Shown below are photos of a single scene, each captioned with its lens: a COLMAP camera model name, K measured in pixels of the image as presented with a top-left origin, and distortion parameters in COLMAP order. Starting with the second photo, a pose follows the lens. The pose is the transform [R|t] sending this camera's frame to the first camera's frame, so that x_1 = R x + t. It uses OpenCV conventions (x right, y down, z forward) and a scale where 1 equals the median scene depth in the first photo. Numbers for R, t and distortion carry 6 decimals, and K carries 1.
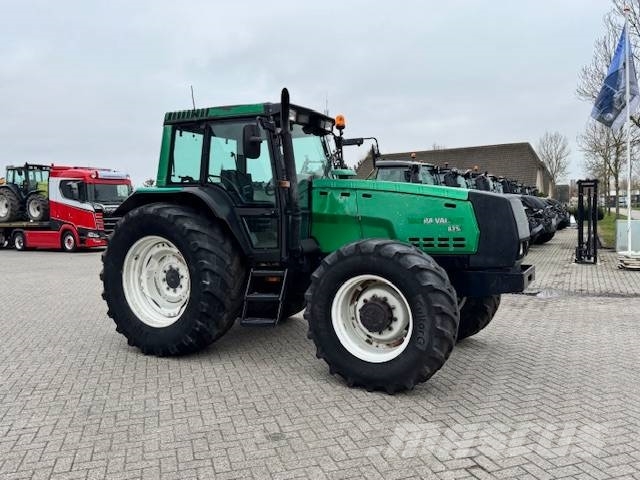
lens RADIAL K [[515.0, 0, 320.4], [0, 515.0, 241.1], [0, 0, 1]] dist [0.081067, -0.122209]
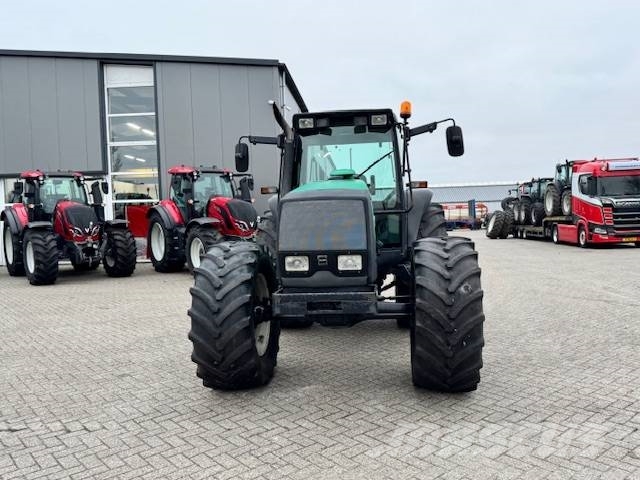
lens RADIAL K [[515.0, 0, 321.0], [0, 515.0, 240.2], [0, 0, 1]] dist [0.081067, -0.122209]
pose [[0.387983, 0.045309, -0.920552, 0.976245], [-0.033324, 0.998827, 0.035117, -0.043387], [0.921064, 0.017051, 0.389038, 0.641610]]
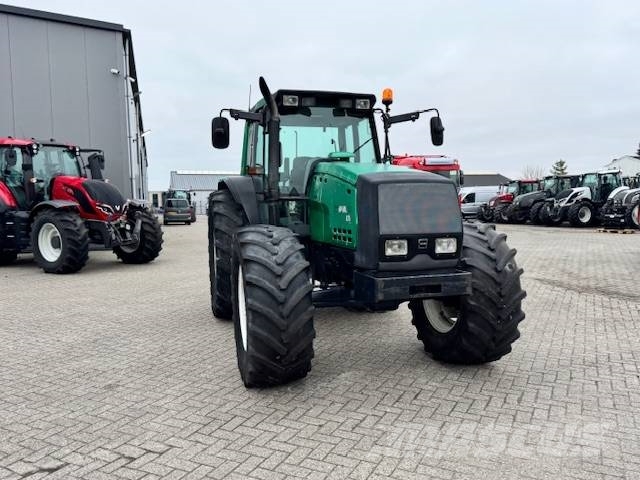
lens RADIAL K [[515.0, 0, 321.5], [0, 515.0, 243.6], [0, 0, 1]] dist [0.081067, -0.122209]
pose [[0.710328, 0.065931, -0.700776, 0.735063], [-0.040663, 0.997784, 0.052657, -0.023459], [0.702695, -0.008908, 0.711435, 0.335946]]
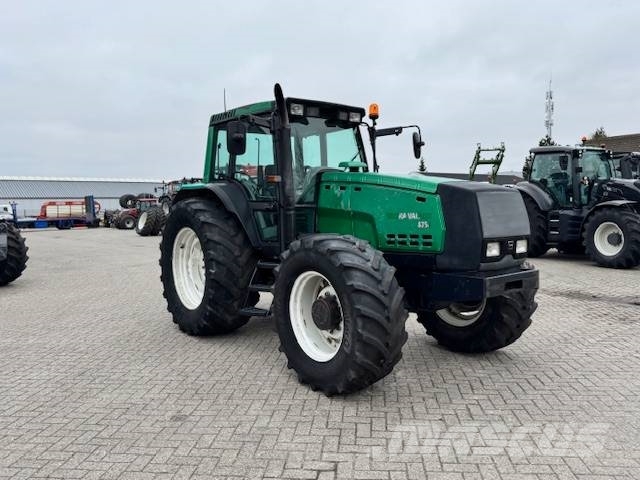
lens RADIAL K [[515.0, 0, 320.1], [0, 515.0, 242.1], [0, 0, 1]] dist [0.081067, -0.122209]
pose [[0.918136, 0.027382, -0.395319, 0.404536], [-0.021009, 0.999570, 0.020443, -0.007786], [0.395709, -0.010464, 0.918316, 0.093720]]
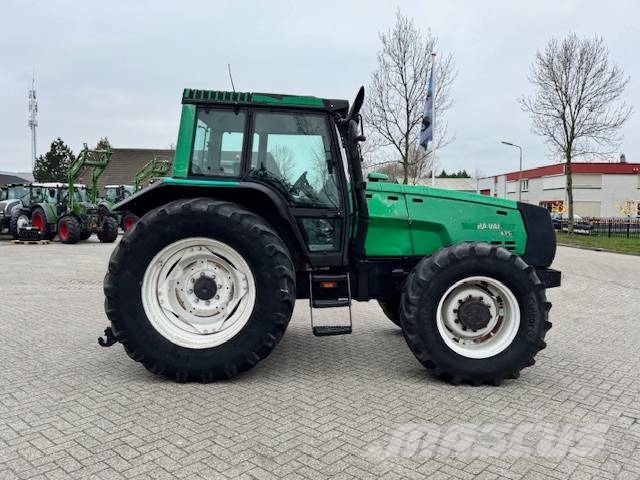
lens RADIAL K [[515.0, 0, 321.1], [0, 515.0, 239.9], [0, 0, 1]] dist [0.081067, -0.122209]
pose [[0.861277, 0.004873, 0.508112, -0.604851], [-0.002417, 0.999982, -0.005493, -0.002432], [-0.508129, 0.003503, 0.861274, 0.200980]]
